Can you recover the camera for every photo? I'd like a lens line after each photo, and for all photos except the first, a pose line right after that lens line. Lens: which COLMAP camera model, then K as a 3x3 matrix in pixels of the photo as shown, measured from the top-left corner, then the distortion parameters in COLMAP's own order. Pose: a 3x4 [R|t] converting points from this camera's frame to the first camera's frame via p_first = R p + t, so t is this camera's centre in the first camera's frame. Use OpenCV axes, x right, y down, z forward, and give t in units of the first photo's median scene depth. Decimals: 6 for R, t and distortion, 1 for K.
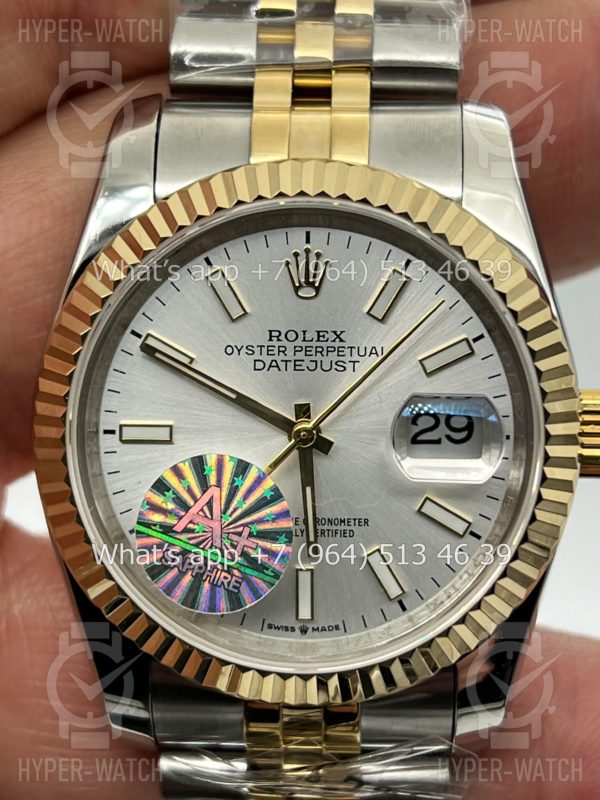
lens RADIAL K [[1851.5, 0, 300.0], [0, 1851.5, 400.0], [0, 0, 1]] dist [0.123856, -0.038090]
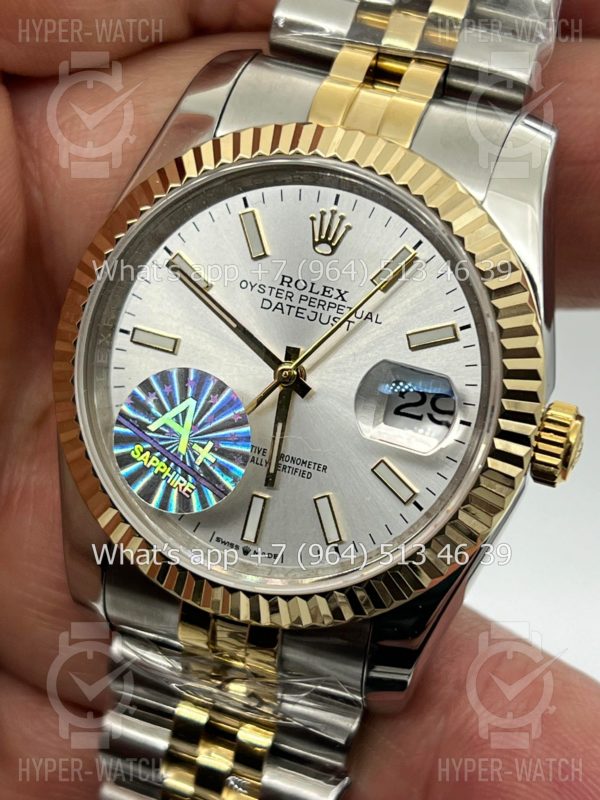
lens RADIAL K [[1851.5, 0, 300.0], [0, 1851.5, 400.0], [0, 0, 1]] dist [0.123856, -0.038090]
pose [[0.950117, 0.244981, -0.193031, 0.221296], [-0.249623, 0.968343, 0.000284, 0.030594], [0.186990, 0.047916, 0.981193, -0.062853]]
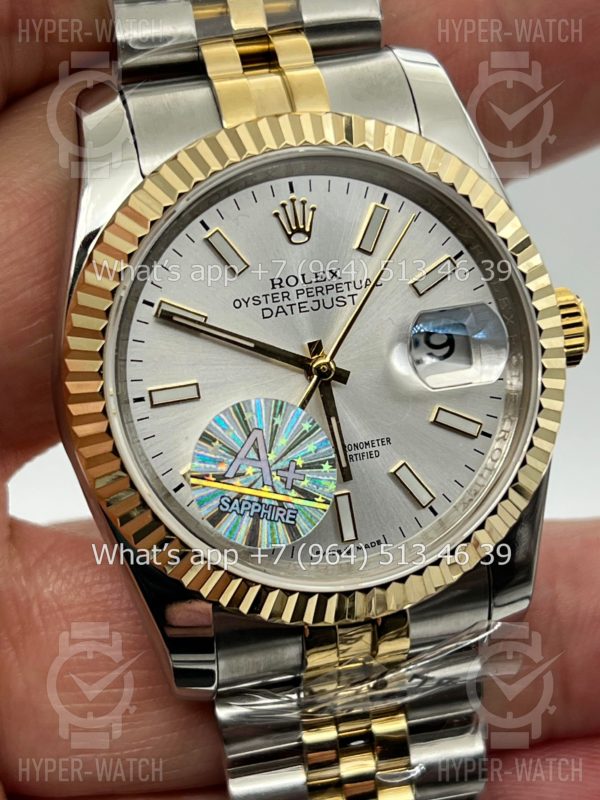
lens RADIAL K [[1851.5, 0, 300.0], [0, 1851.5, 400.0], [0, 0, 1]] dist [0.123856, -0.038090]
pose [[0.960121, -0.172859, 0.219745, -0.246839], [0.178559, 0.983910, -0.006192, 0.040306], [-0.215139, 0.045182, 0.975538, -0.039871]]
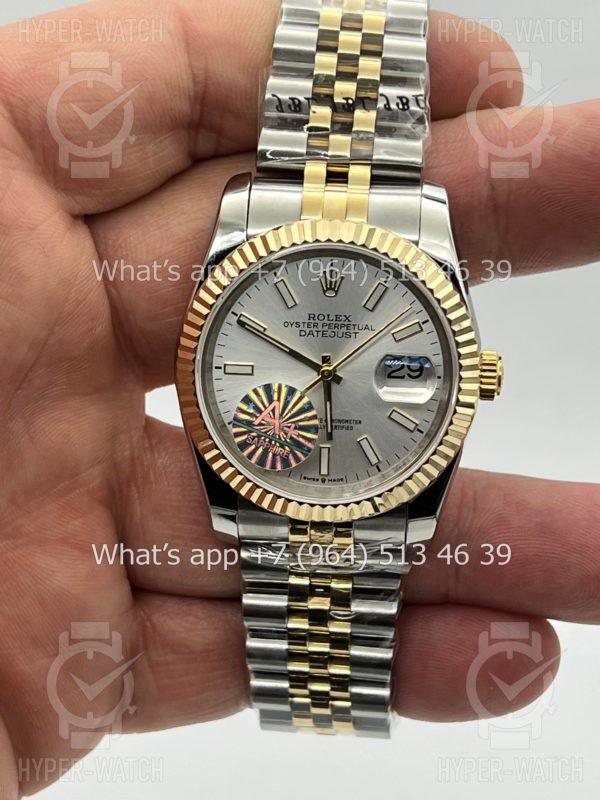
lens RADIAL K [[1813.2, 0, 302.0], [0, 1813.2, 425.9], [0, 0, 1]] dist [0.174178, 0.232085]
pose [[0.999219, 0.029792, -0.025946, 0.025539], [-0.027265, 0.995311, 0.092805, -0.092596], [0.028589, -0.092026, 0.995346, -0.756731]]
